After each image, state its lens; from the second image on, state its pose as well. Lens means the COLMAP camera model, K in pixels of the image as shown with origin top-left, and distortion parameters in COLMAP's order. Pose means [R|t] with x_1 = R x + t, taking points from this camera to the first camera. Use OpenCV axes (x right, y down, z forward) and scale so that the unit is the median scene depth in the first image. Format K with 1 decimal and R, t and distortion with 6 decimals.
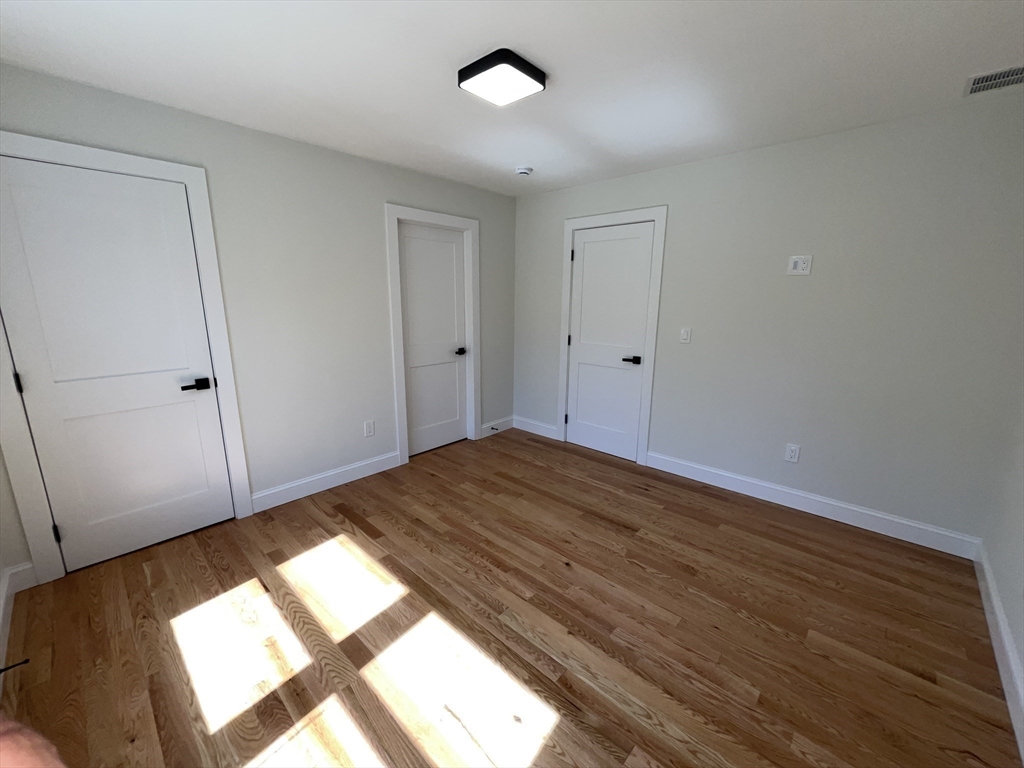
lens RADIAL K [[412.5, 0, 511.4], [0, 412.5, 384.3], [0, 0, 1]] dist [-0.001114, -0.000368]
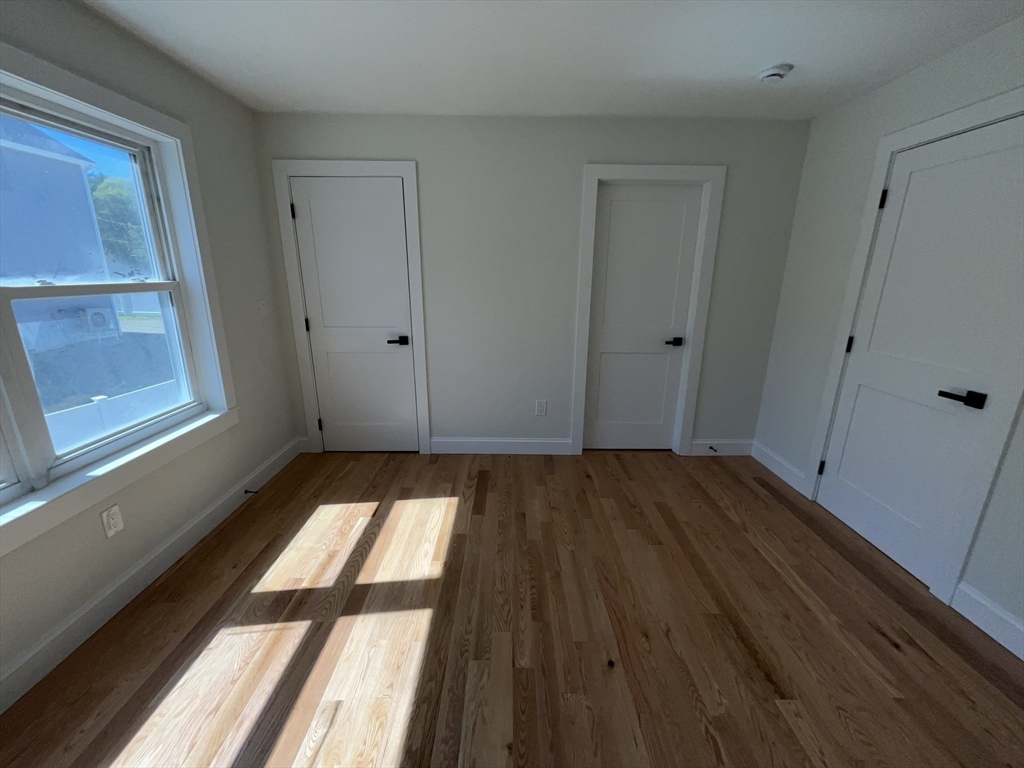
lens RADIAL K [[412.5, 0, 511.4], [0, 412.5, 384.3], [0, 0, 1]] dist [-0.001114, -0.000368]
pose [[0.680995, 0.191243, -0.706875, 0.336007], [-0.157191, 0.980971, 0.113962, -0.056265], [0.715218, 0.033507, 0.698098, 0.313272]]
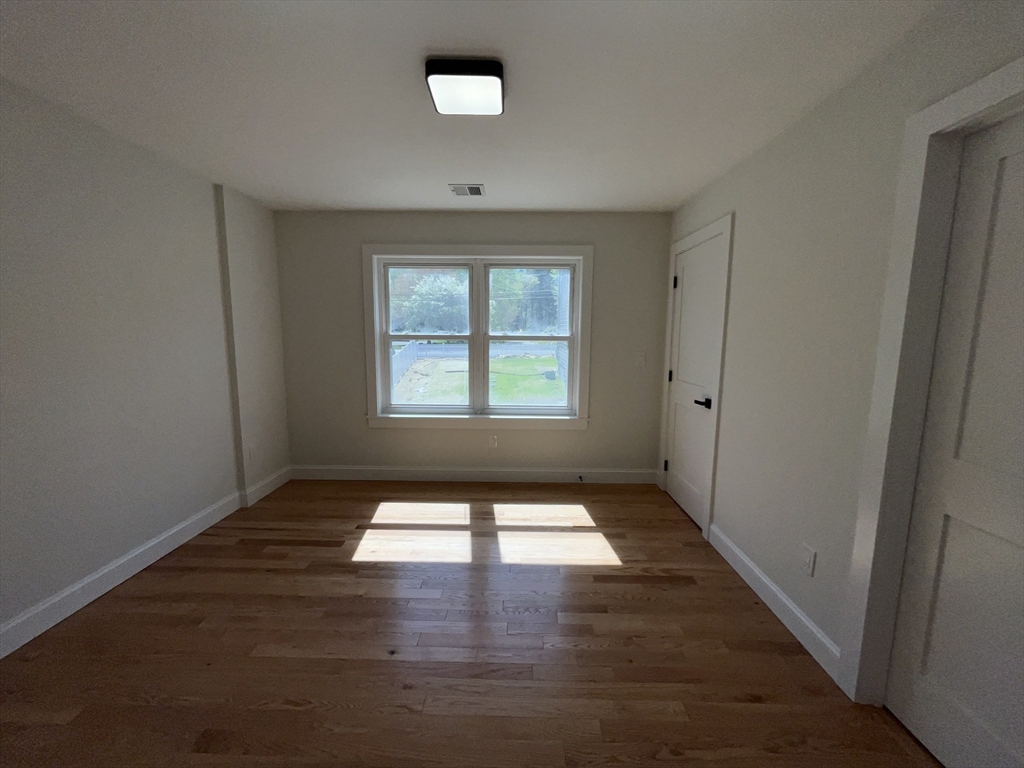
lens RADIAL K [[412.5, 0, 511.4], [0, 412.5, 384.3], [0, 0, 1]] dist [-0.001114, -0.000368]
pose [[-0.745580, 0.070532, -0.662673, 0.364695], [-0.156382, 0.948100, 0.276859, -0.246996], [0.647808, 0.310051, -0.695854, 1.237035]]
